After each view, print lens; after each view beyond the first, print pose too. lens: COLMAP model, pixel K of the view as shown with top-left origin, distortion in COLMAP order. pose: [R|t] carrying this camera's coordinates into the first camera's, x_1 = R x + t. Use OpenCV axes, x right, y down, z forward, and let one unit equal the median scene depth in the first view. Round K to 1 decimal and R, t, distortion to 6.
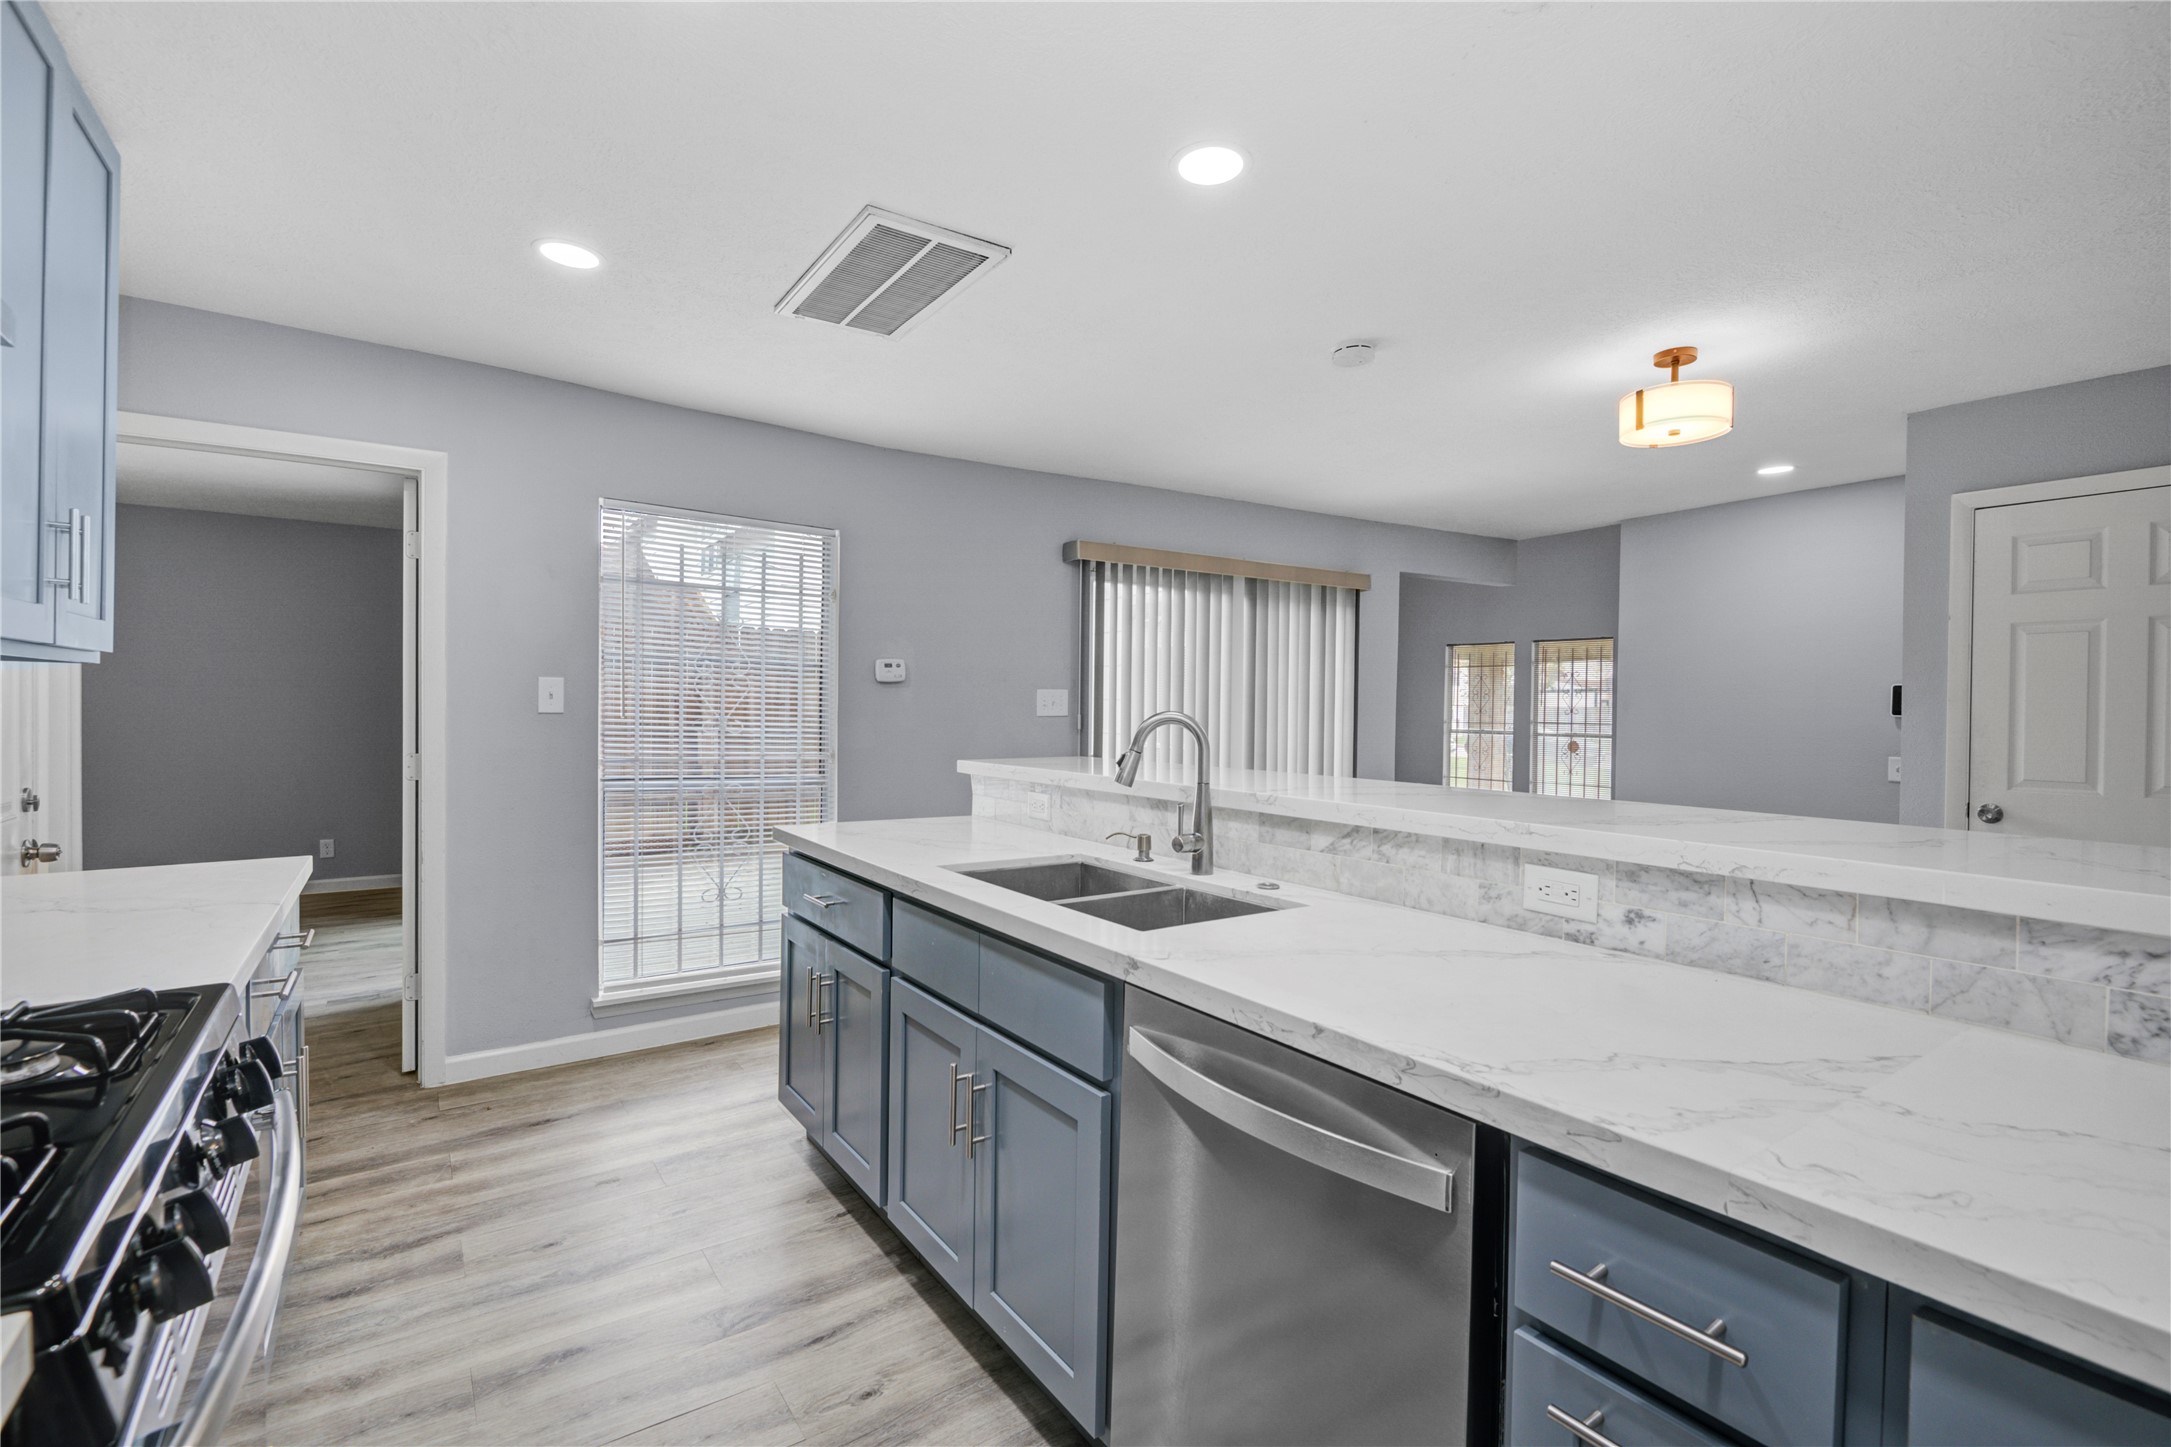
lens RADIAL K [[978.1, 0, 1085.5], [0, 978.1, 723.5], [0, 0, 1]] dist [0.007973, -0.007416]
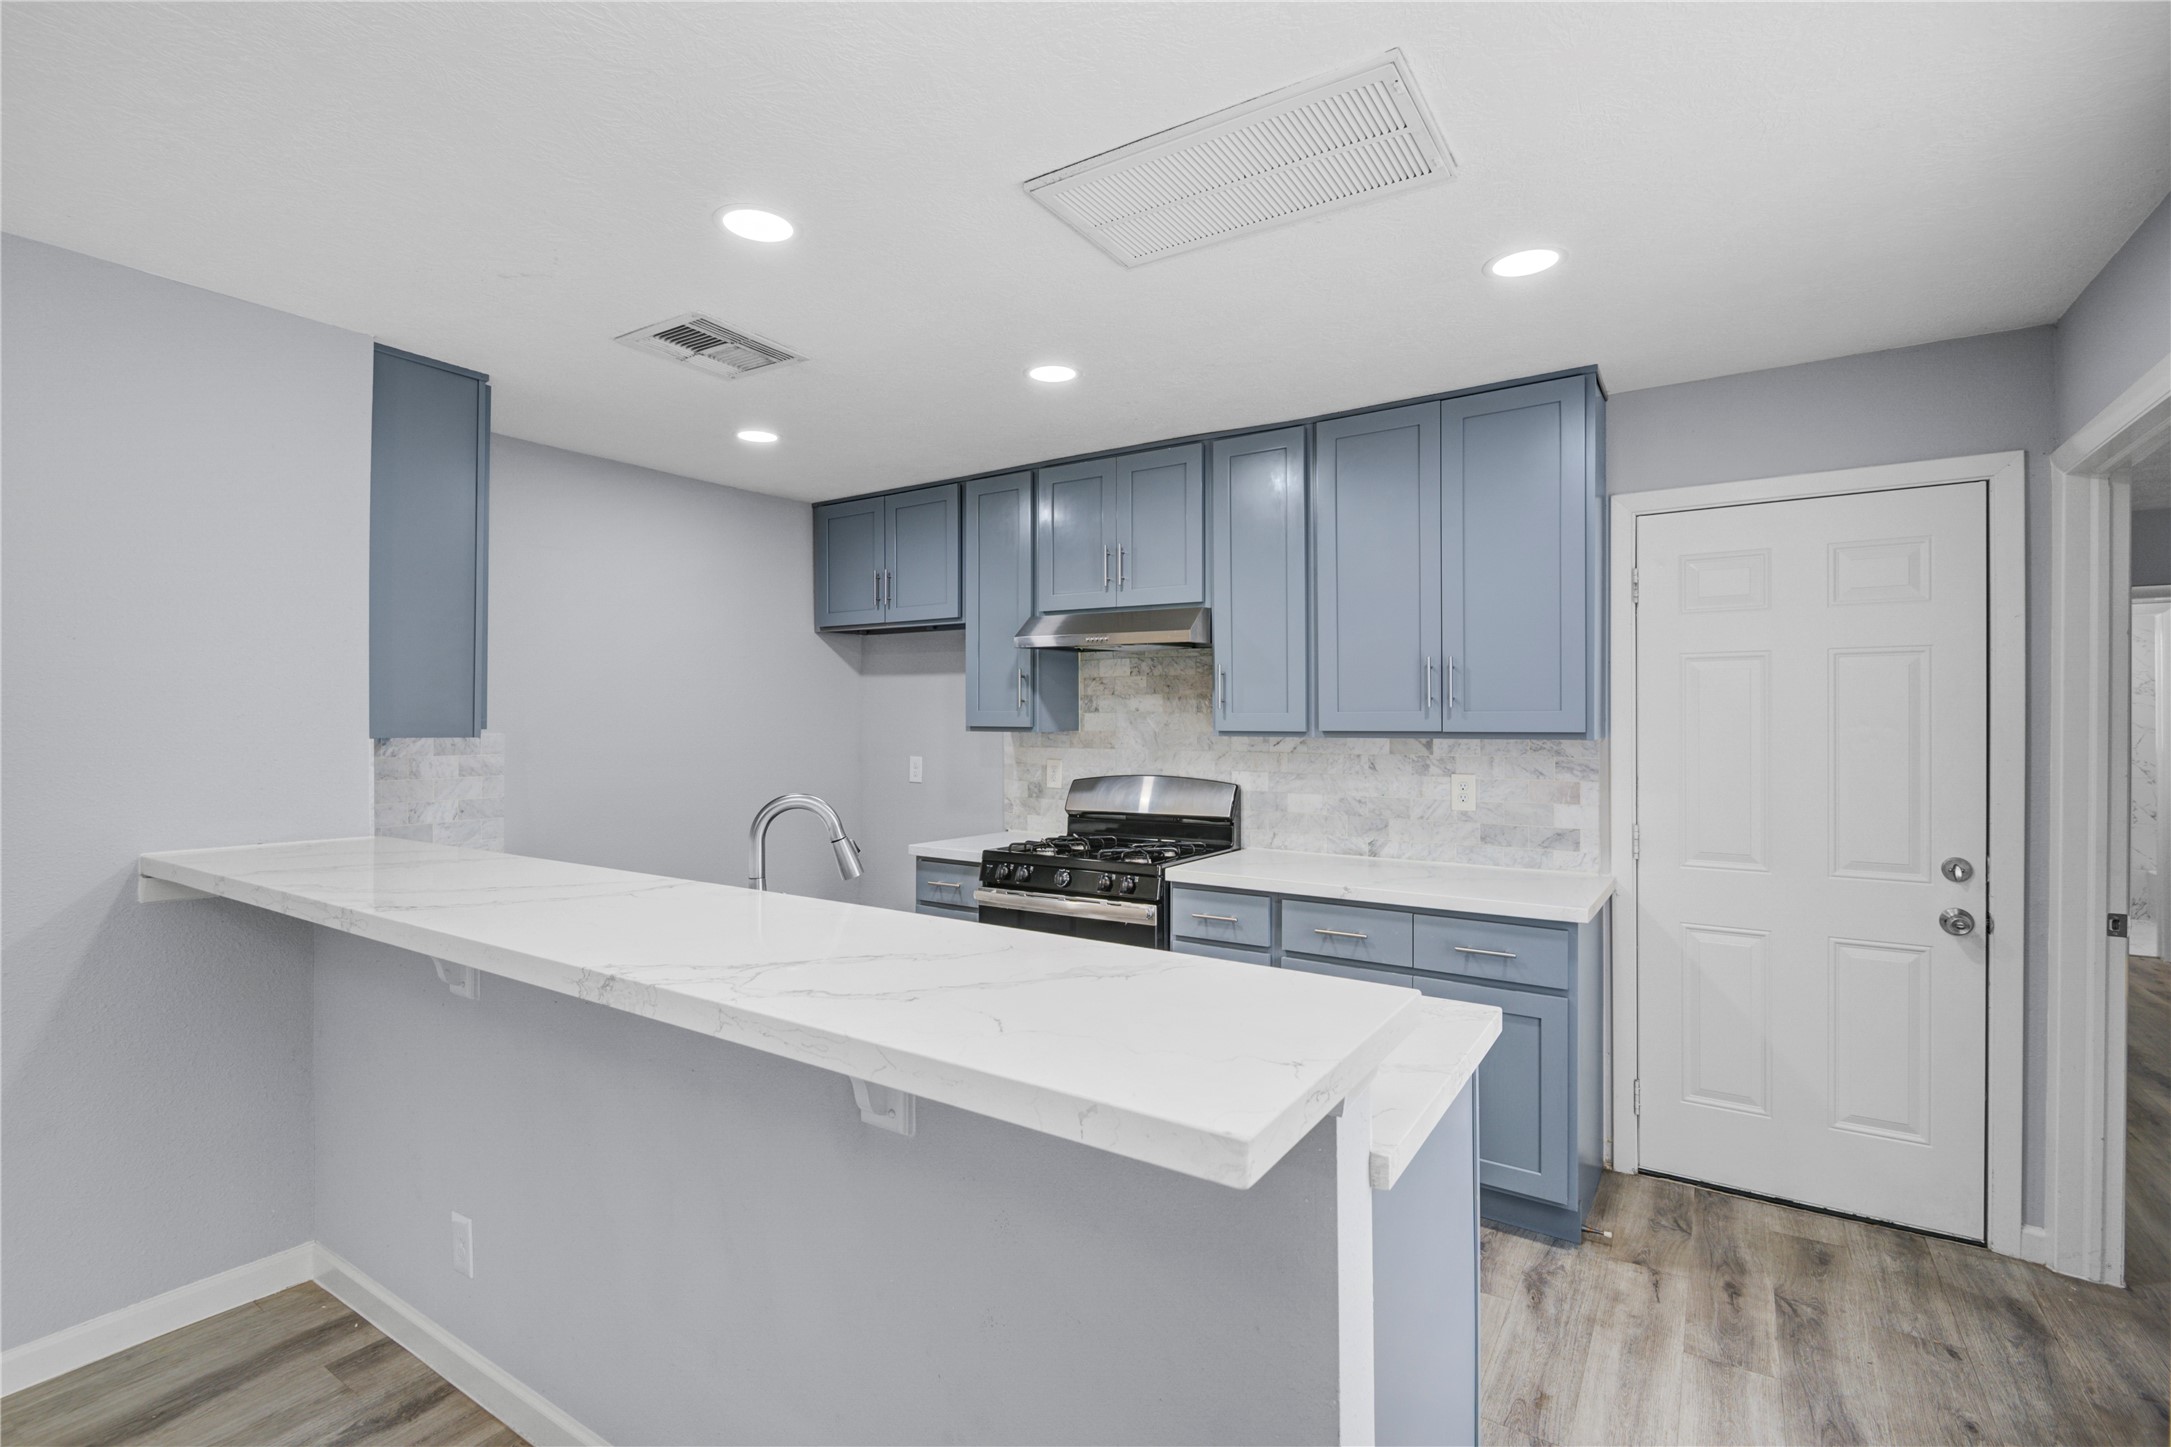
lens RADIAL K [[977.5, 0, 1085.5], [0, 977.5, 723.5], [0, 0, 1]] dist [-0.003442, -0.001115]
pose [[-0.928799, -0.006373, -0.370528, 0.106615], [-0.014458, 0.999714, 0.019047, -0.060049], [0.370301, 0.023048, -0.928626, 1.210914]]
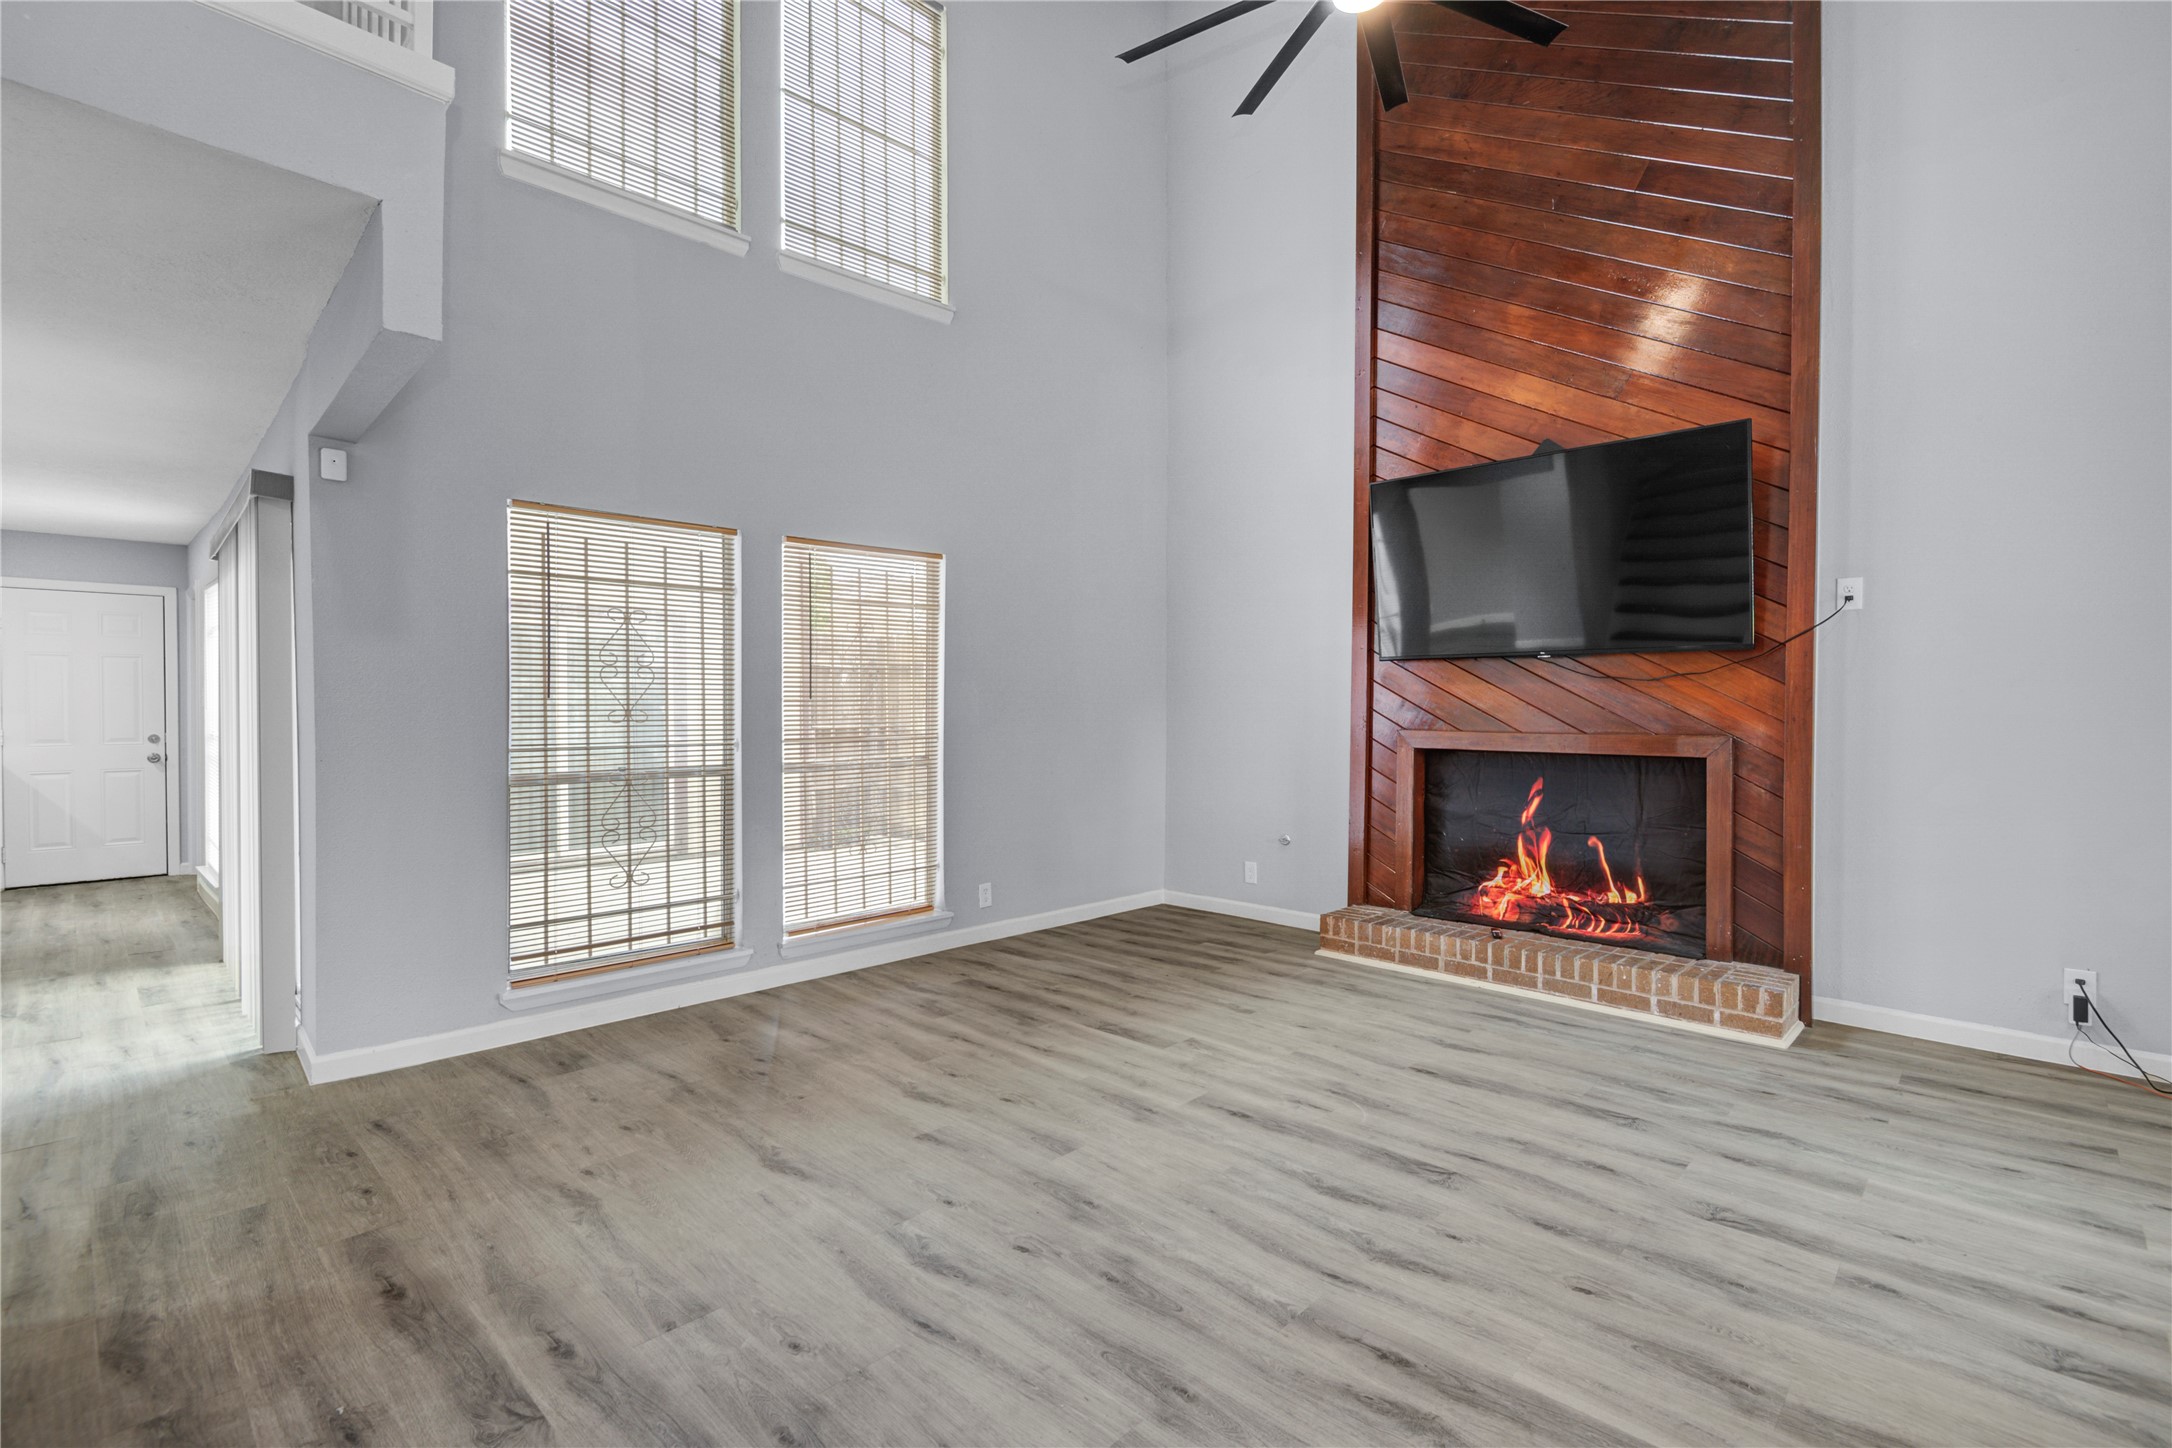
lens RADIAL K [[978.5, 0, 1086.0], [0, 978.5, 724.0], [0, 0, 1]] dist [0.007973, -0.007416]
pose [[0.192216, 0.005085, -0.981339, 1.610966], [-0.019419, 0.999810, 0.001377, -0.013153], [0.981161, 0.018792, 0.192278, 2.300710]]
